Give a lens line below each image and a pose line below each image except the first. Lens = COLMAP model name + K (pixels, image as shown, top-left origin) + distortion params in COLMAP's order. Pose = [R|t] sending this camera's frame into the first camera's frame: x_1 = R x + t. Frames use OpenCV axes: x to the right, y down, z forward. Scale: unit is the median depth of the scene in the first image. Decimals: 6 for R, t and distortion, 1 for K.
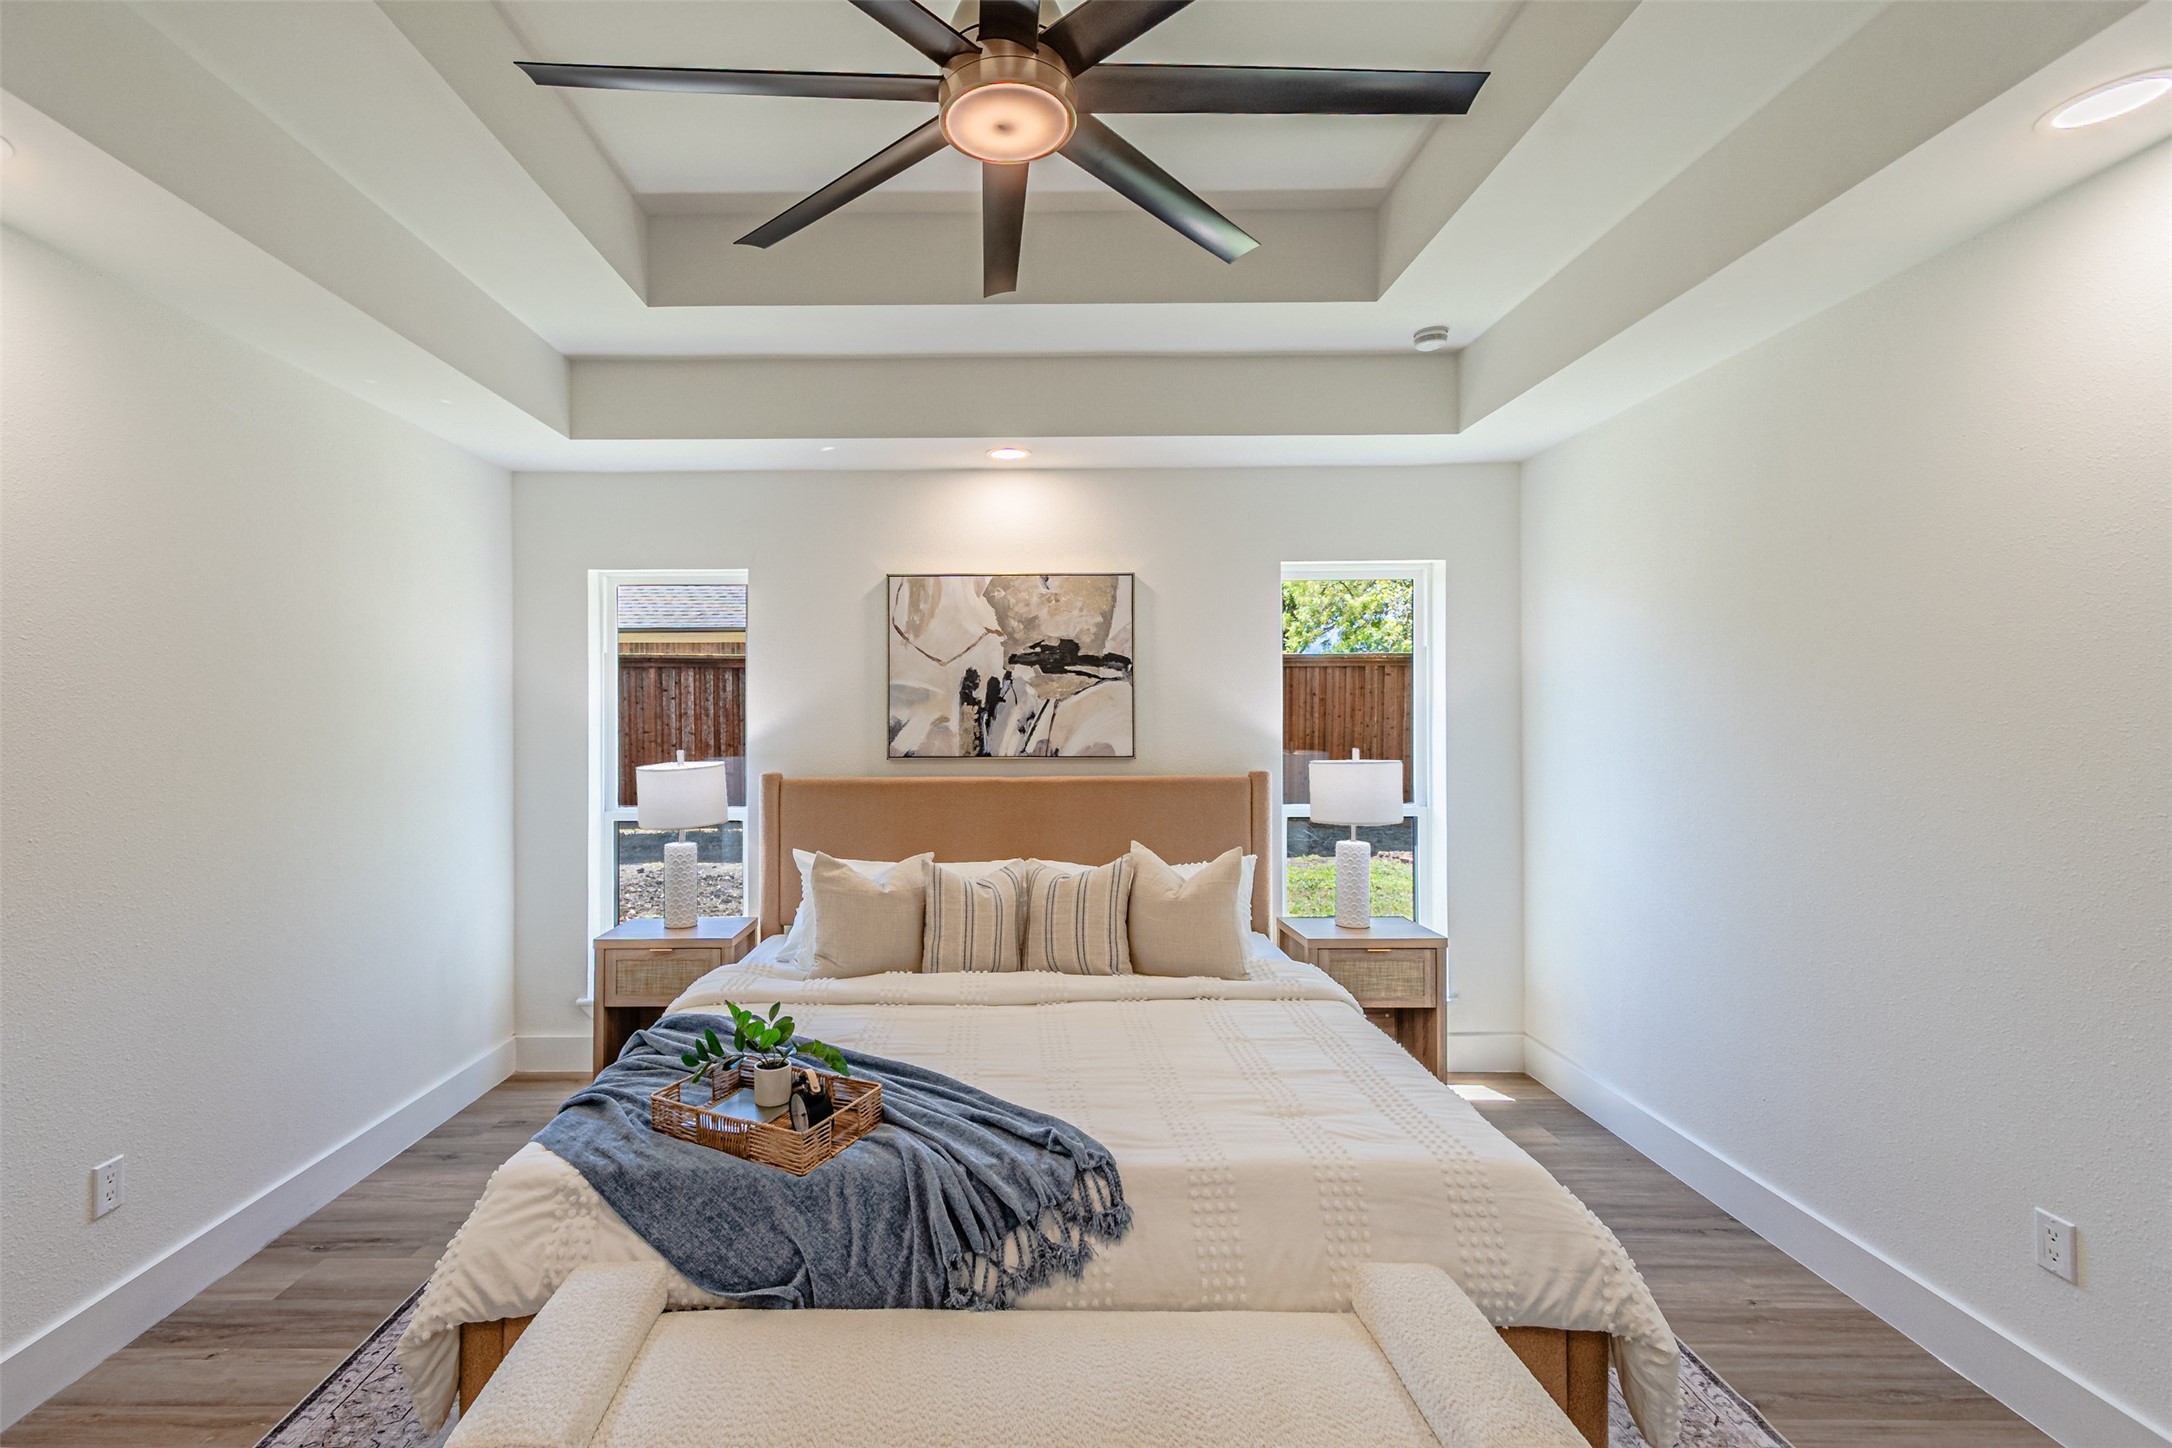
lens RADIAL K [[969.1, 0, 1075.0], [0, 969.1, 710.3], [0, 0, 1]] dist [0.011414, -0.003910]
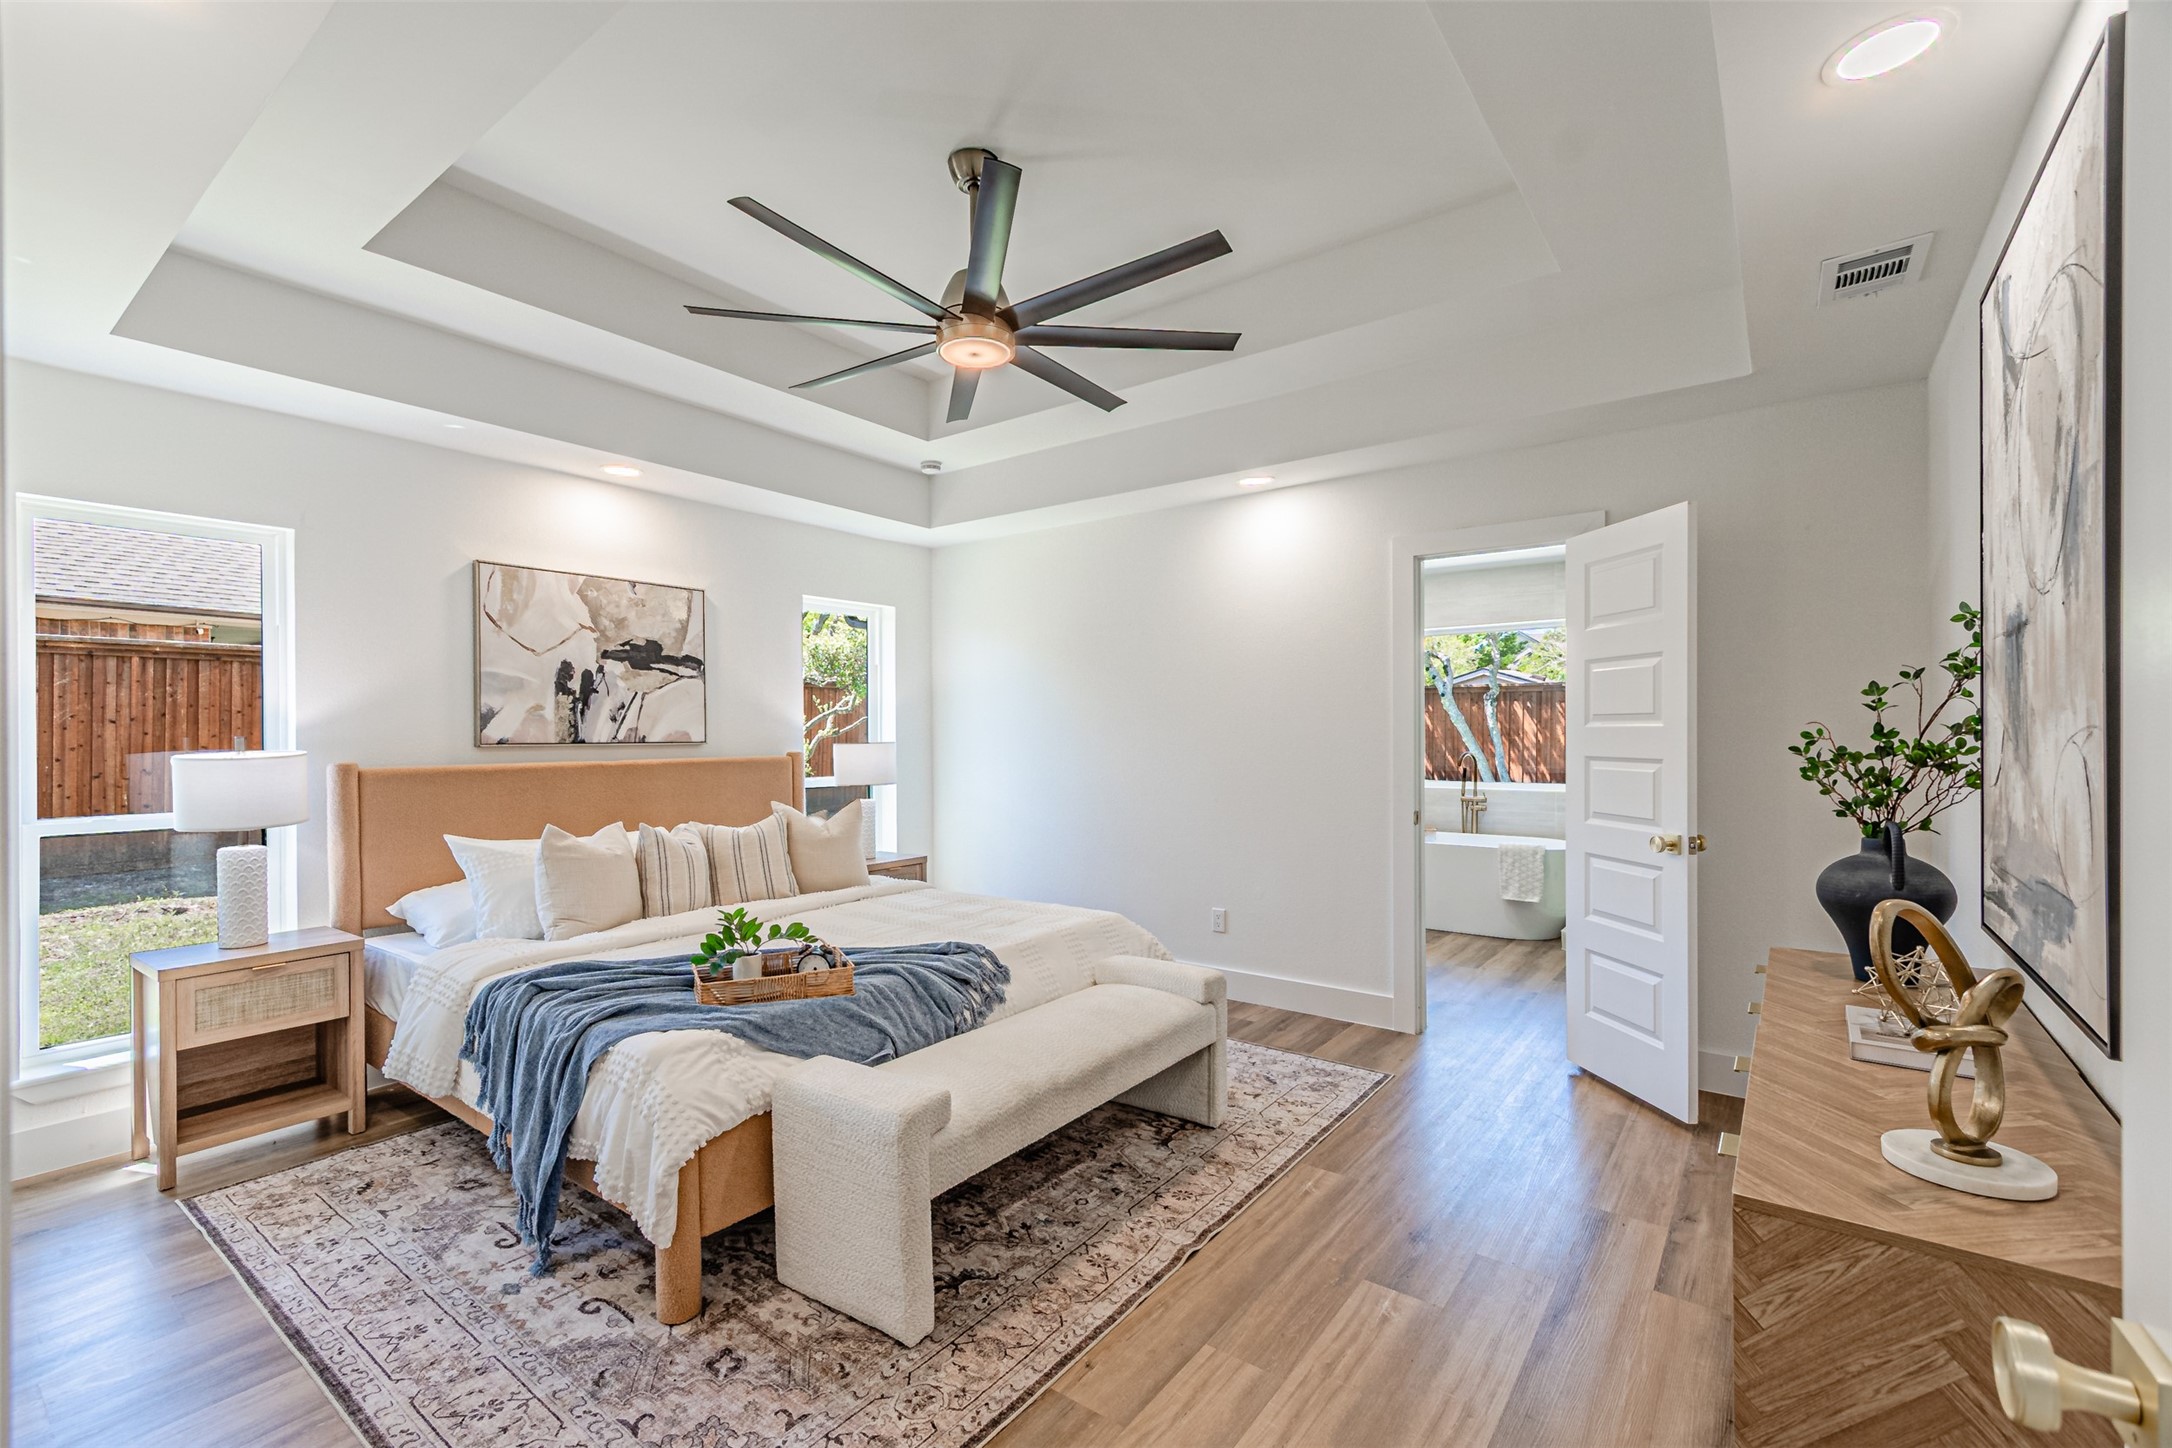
lens RADIAL K [[969.1, 0, 1101.4], [0, 969.1, 737.0], [0, 0, 1]] dist [0.011414, -0.003910]
pose [[0.567027, -0.001557, 0.823698, -0.653155], [-0.005852, 0.999965, 0.005919, 0.031077], [-0.823678, -0.008176, 0.566998, -0.089589]]
